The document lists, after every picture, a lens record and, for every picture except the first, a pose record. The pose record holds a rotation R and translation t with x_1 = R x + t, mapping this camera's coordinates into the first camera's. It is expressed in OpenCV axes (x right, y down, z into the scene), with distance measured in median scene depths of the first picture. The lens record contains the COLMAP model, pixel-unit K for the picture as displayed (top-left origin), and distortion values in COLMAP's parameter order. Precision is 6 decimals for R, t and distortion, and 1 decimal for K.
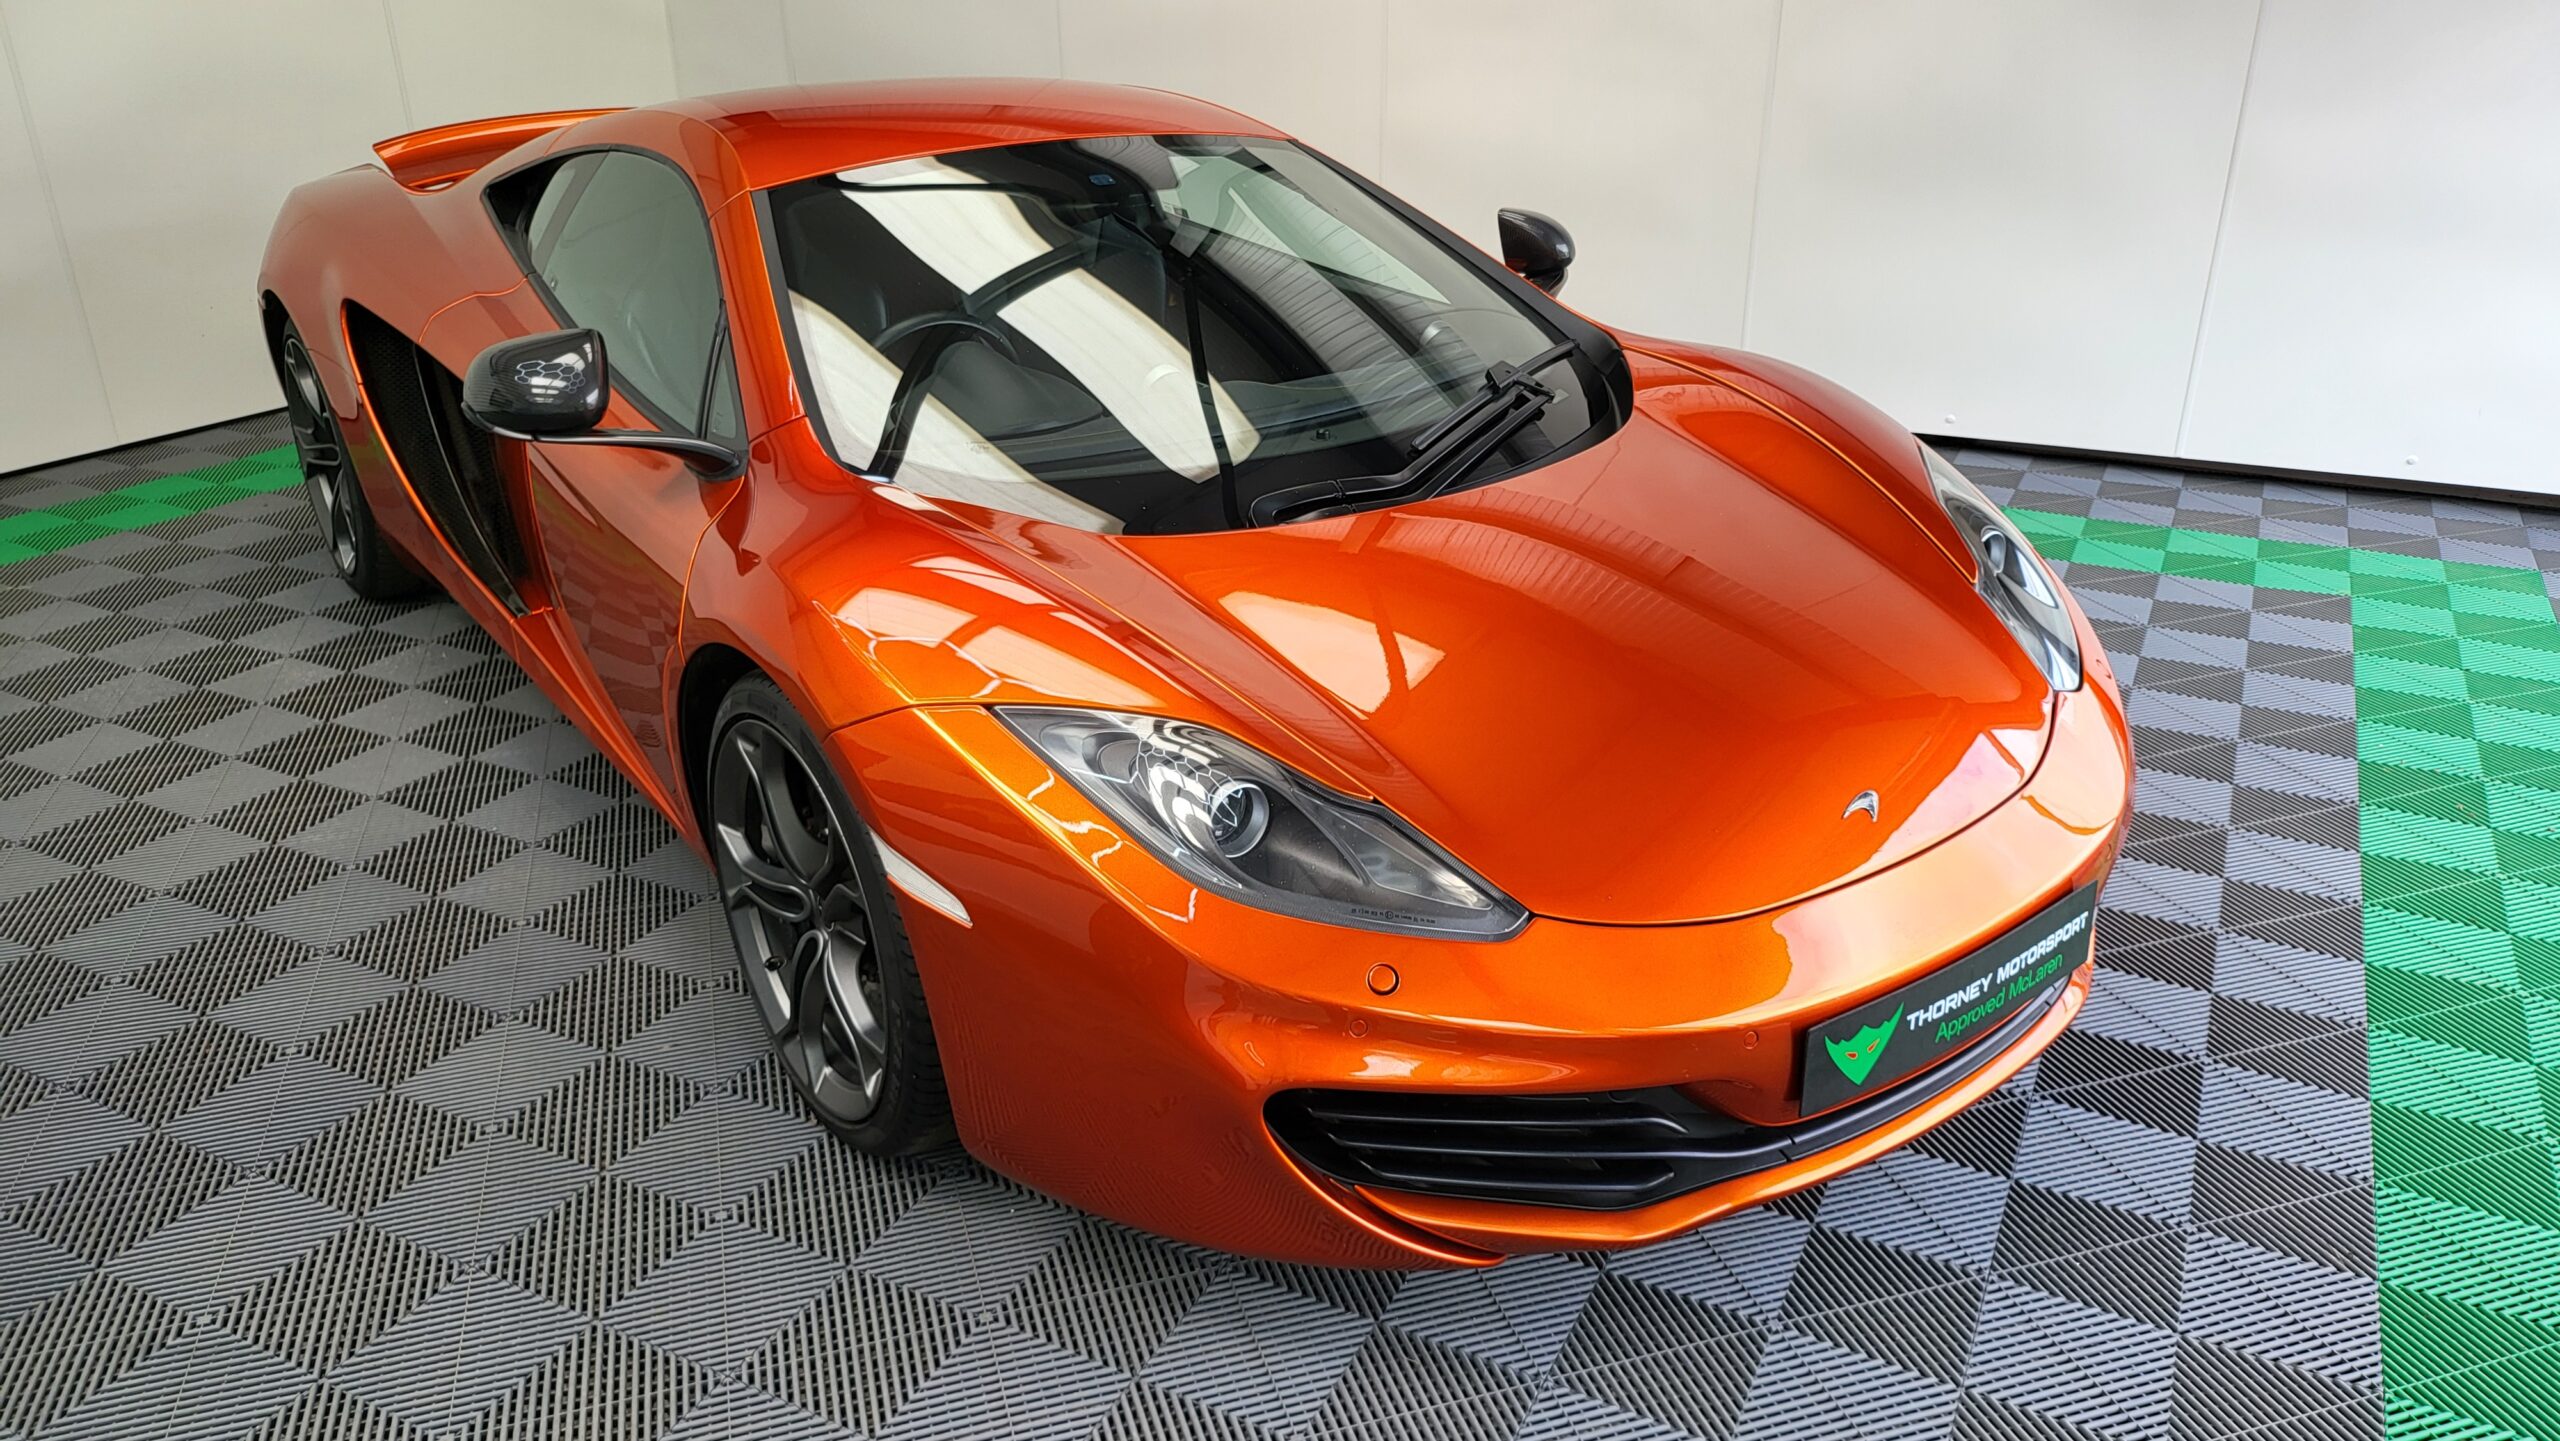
lens RADIAL K [[1786.9, 0, 1273.1], [0, 1786.9, 725.9], [0, 0, 1]] dist [0.037630, -0.039102]
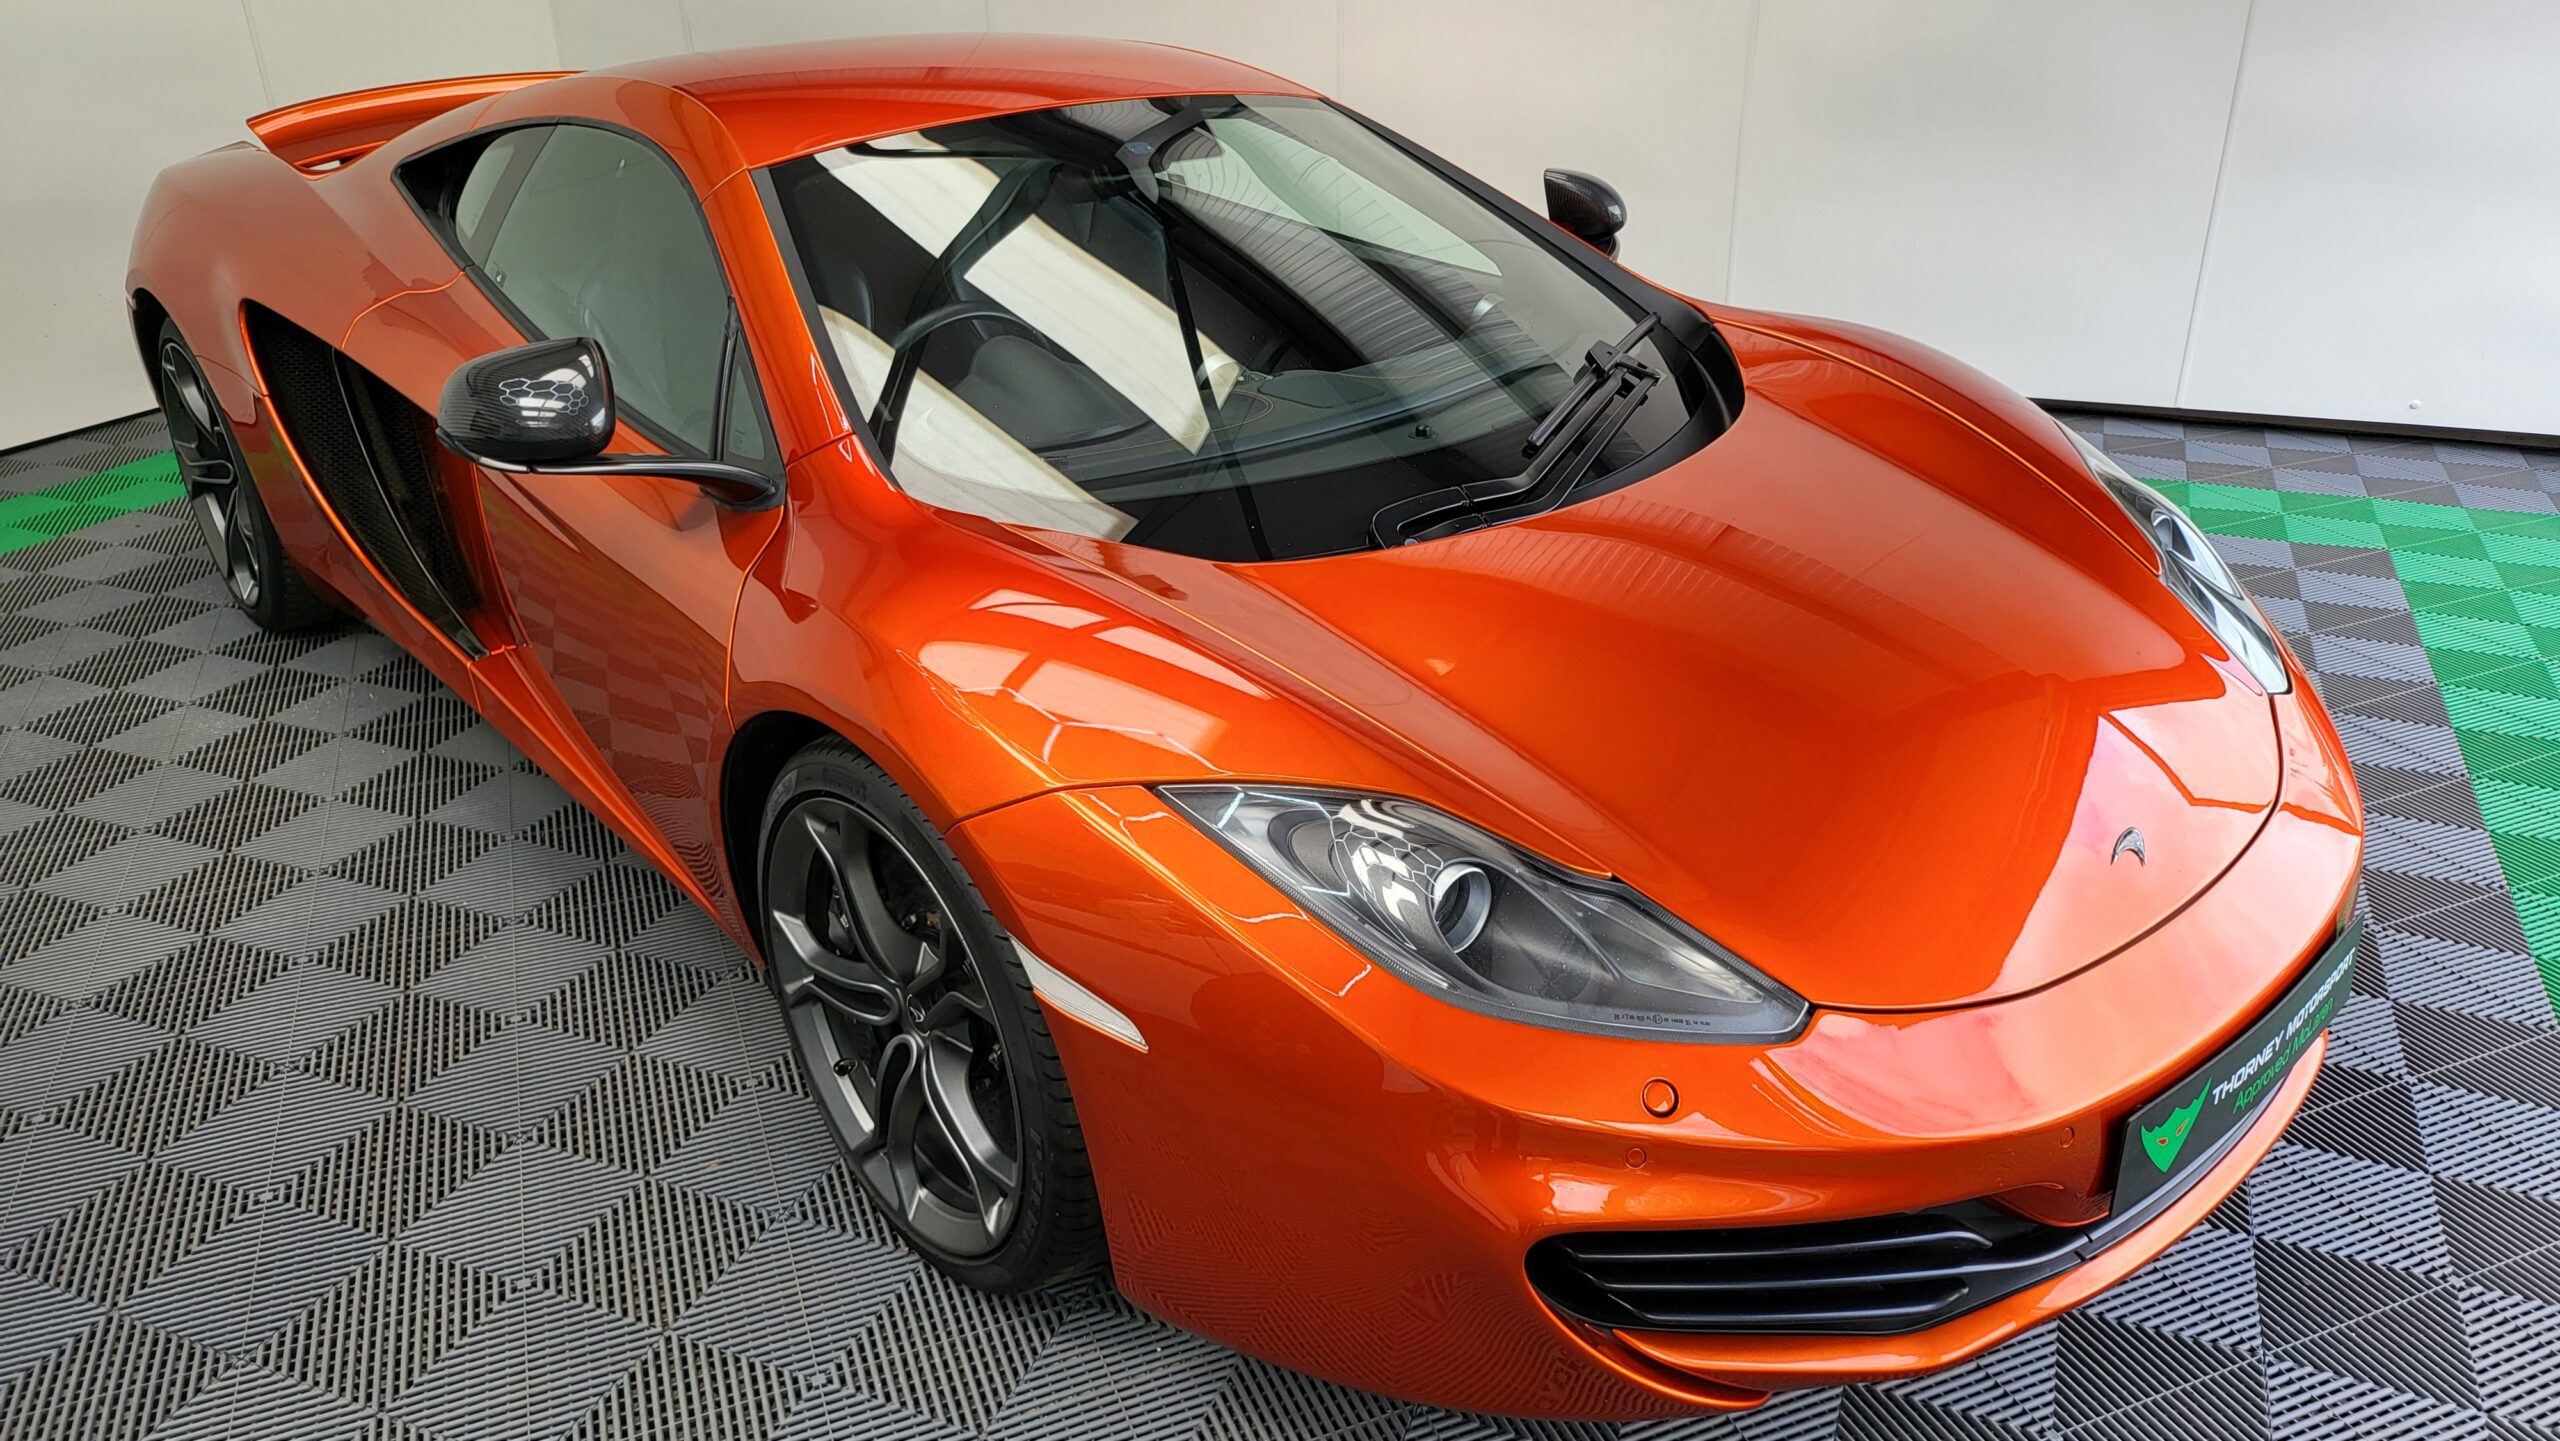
lens RADIAL K [[1786.9, 0, 1285.4], [0, 1786.9, 720.3], [0, 0, 1]] dist [0.037630, -0.039102]
pose [[0.996343, -0.043364, 0.073625, -0.122297], [0.041829, 0.998877, 0.022269, -0.045236], [-0.074508, -0.019108, 0.997037, 0.123158]]
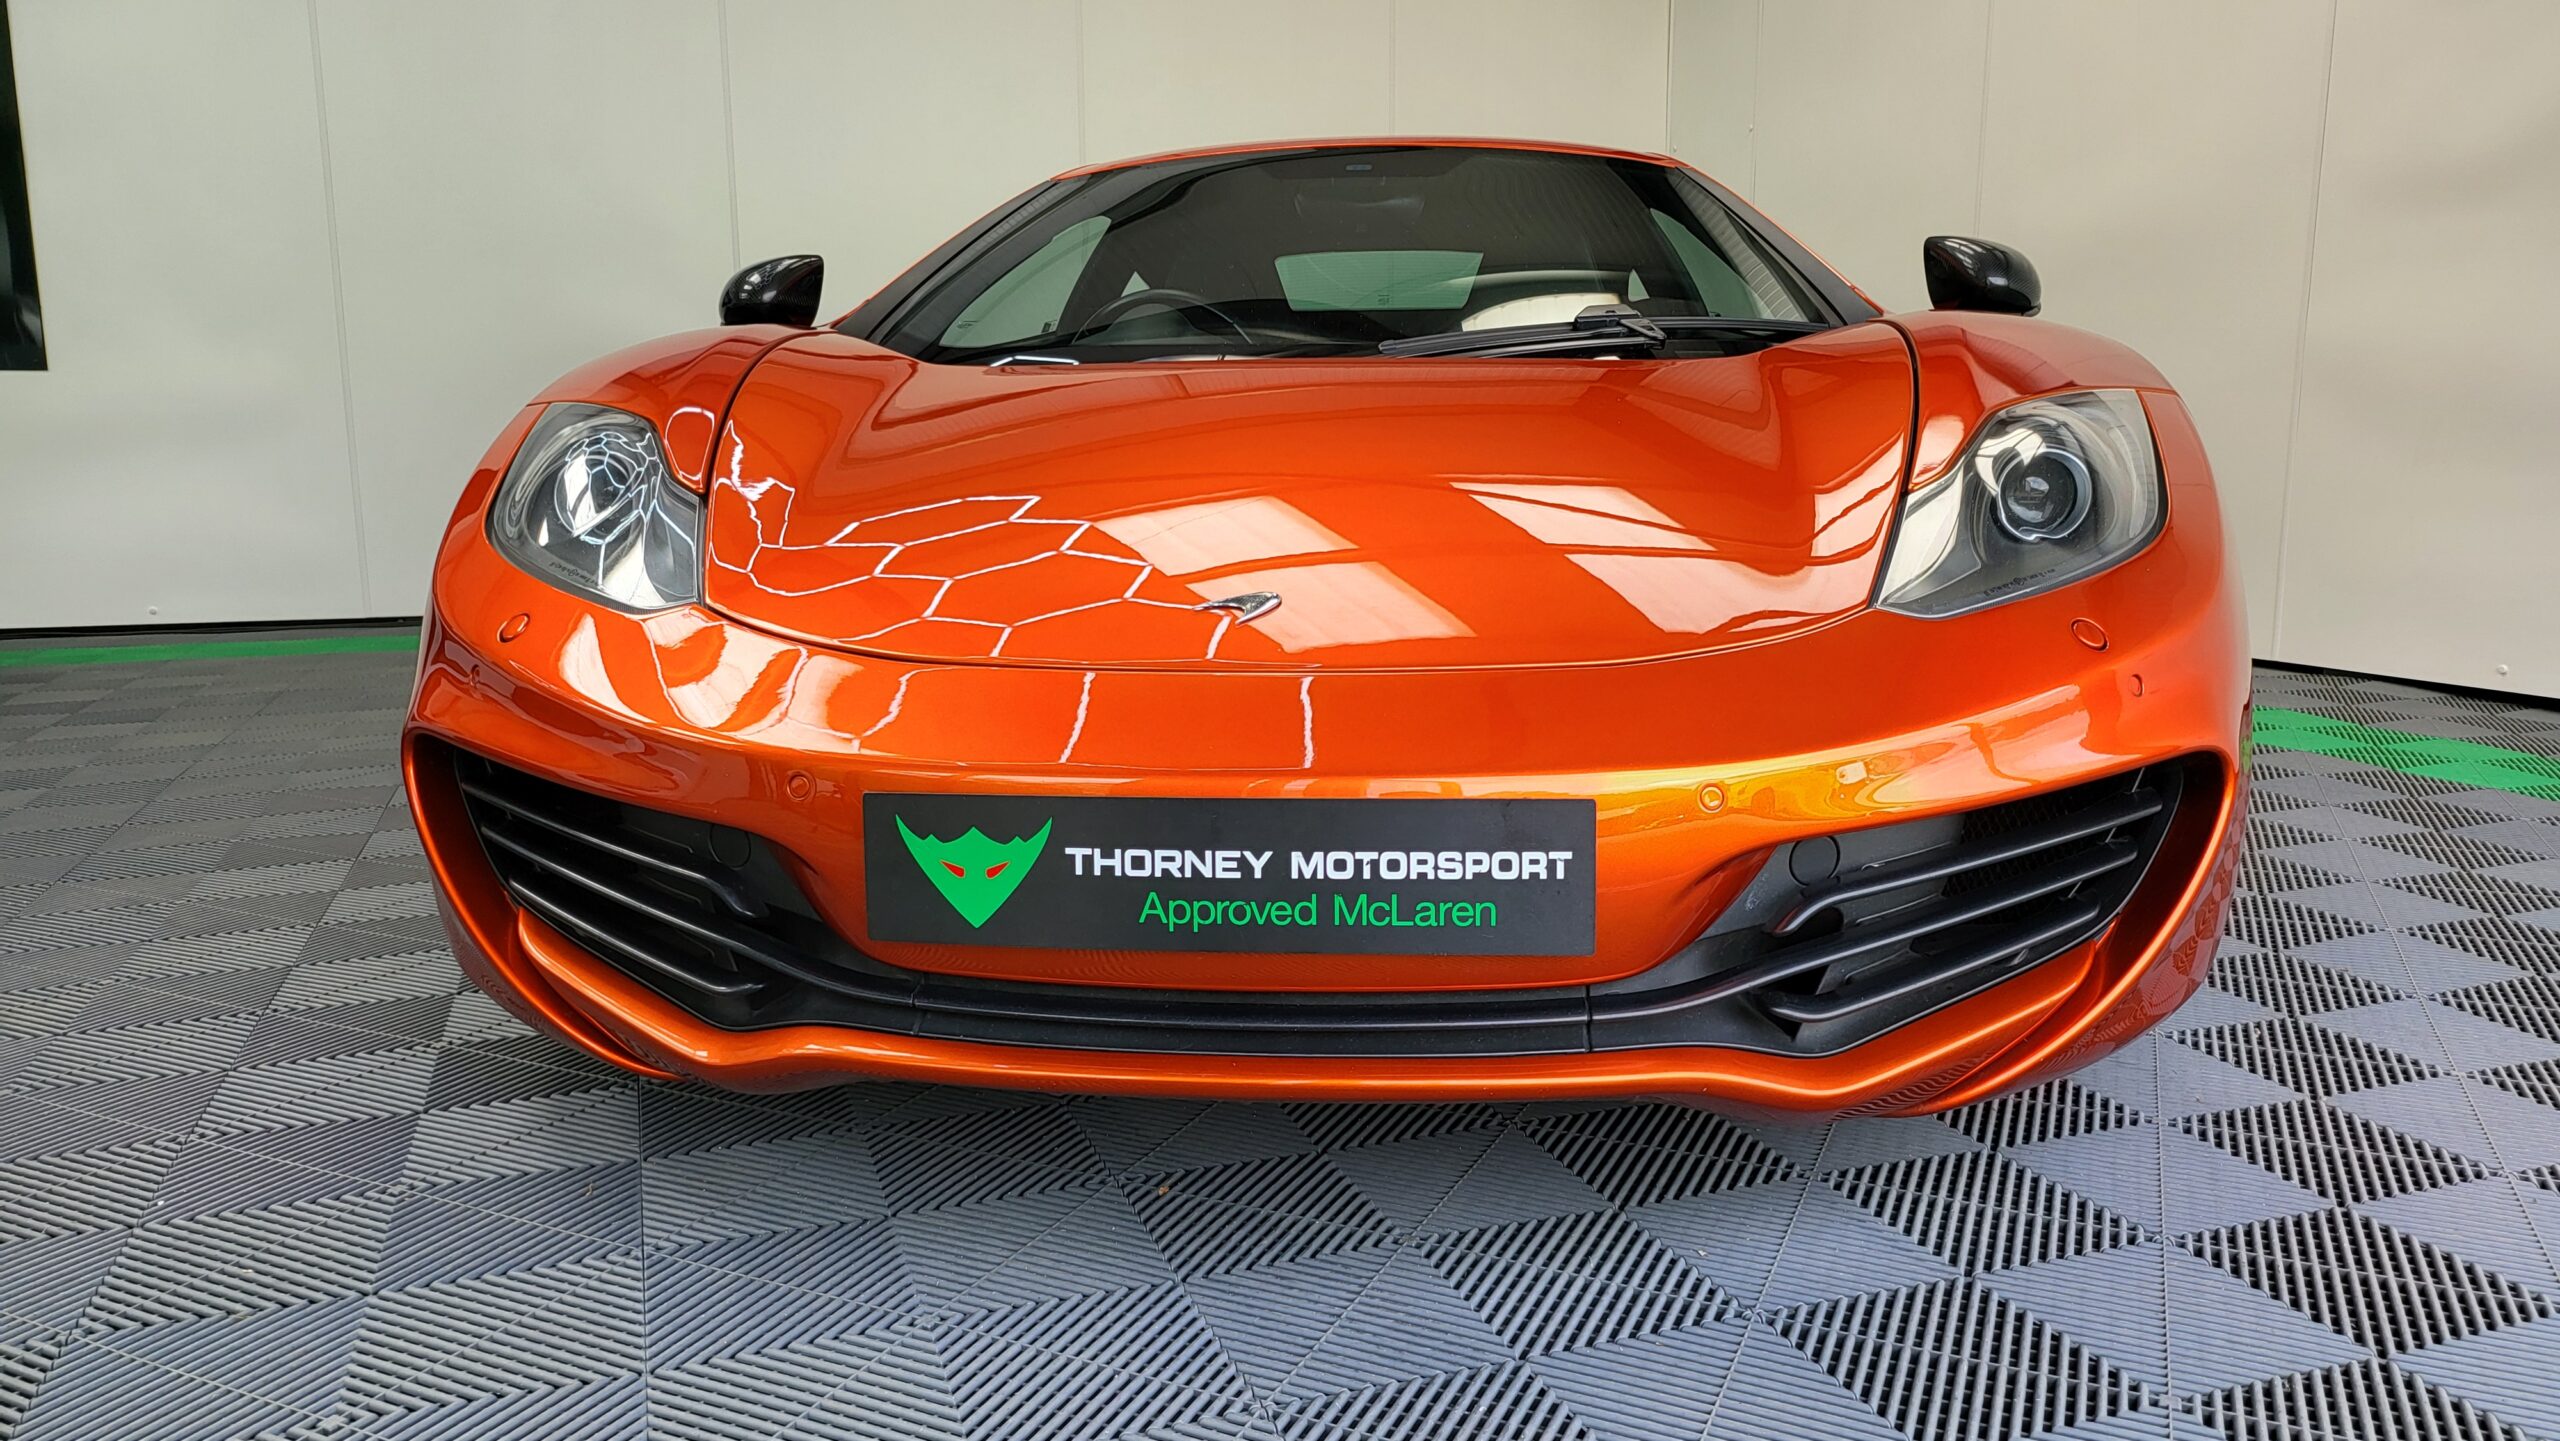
lens RADIAL K [[1786.9, 0, 1275.4], [0, 1786.9, 712.5], [0, 0, 1]] dist [0.037630, -0.039102]
pose [[0.737113, 0.115325, -0.665856, 0.655564], [-0.277073, 0.950277, -0.142138, 0.145850], [0.616356, 0.289263, 0.732415, 0.433897]]
